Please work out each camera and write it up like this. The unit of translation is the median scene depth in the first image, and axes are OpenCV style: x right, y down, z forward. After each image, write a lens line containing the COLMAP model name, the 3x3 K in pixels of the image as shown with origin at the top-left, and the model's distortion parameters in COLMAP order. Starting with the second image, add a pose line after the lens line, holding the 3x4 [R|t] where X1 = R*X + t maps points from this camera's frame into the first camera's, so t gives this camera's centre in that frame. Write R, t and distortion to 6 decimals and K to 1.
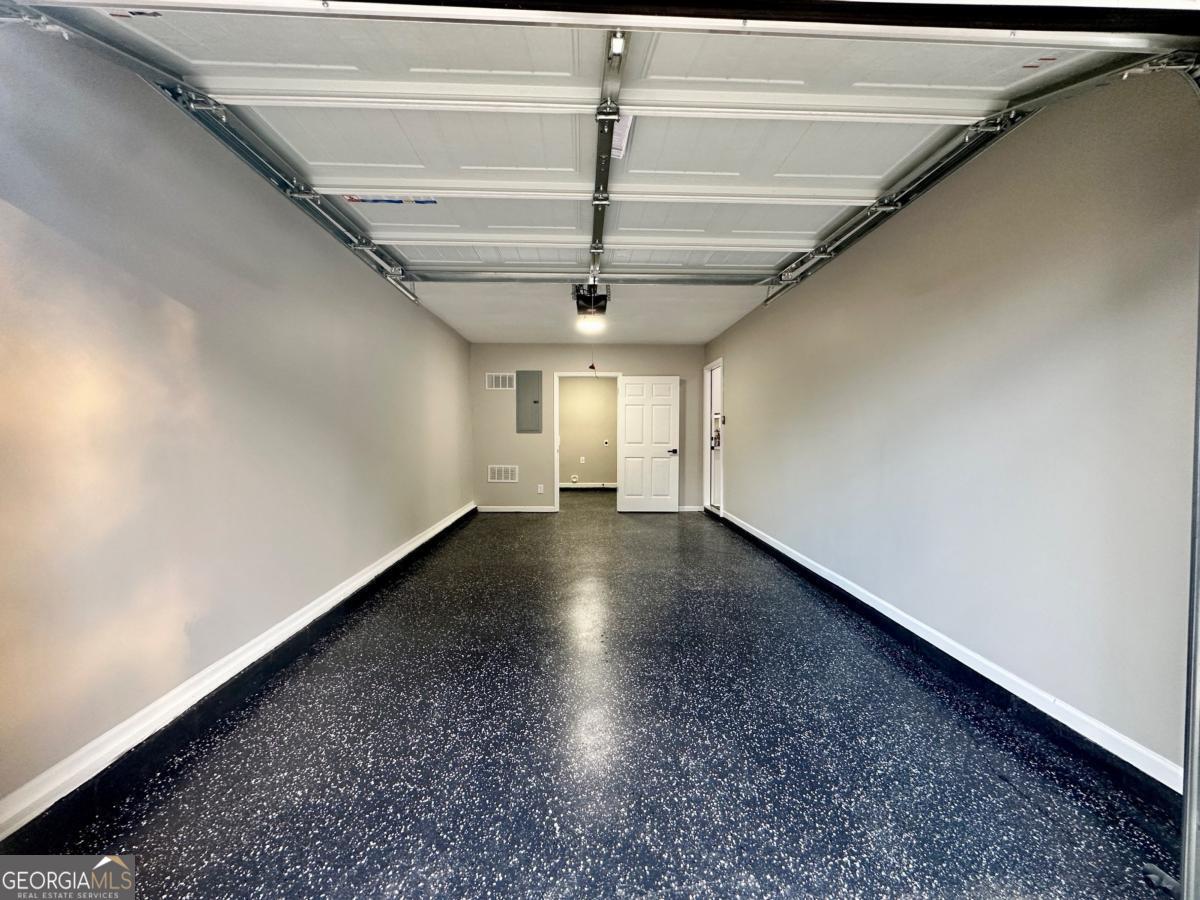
lens RADIAL K [[481.8, 0, 598.6], [0, 481.8, 446.9], [0, 0, 1]] dist [-0.006047, 0.001163]
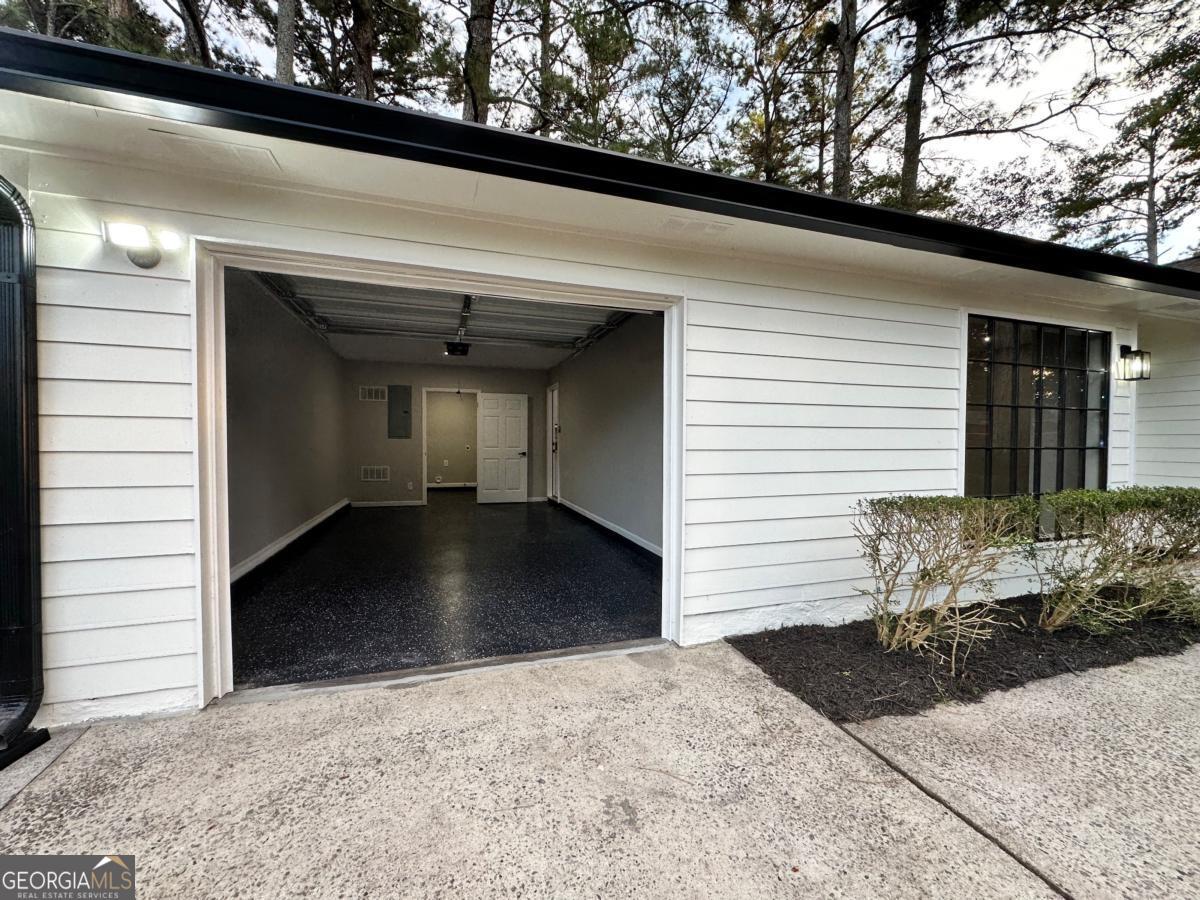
lens RADIAL K [[481.8, 0, 602.8], [0, 481.8, 455.8], [0, 0, 1]] dist [-0.006047, 0.001163]
pose [[0.958084, -0.002740, 0.286474, -0.006412], [0.002721, 0.999996, 0.000464, 0.014645], [-0.286474, 0.000335, 0.958088, -0.275480]]
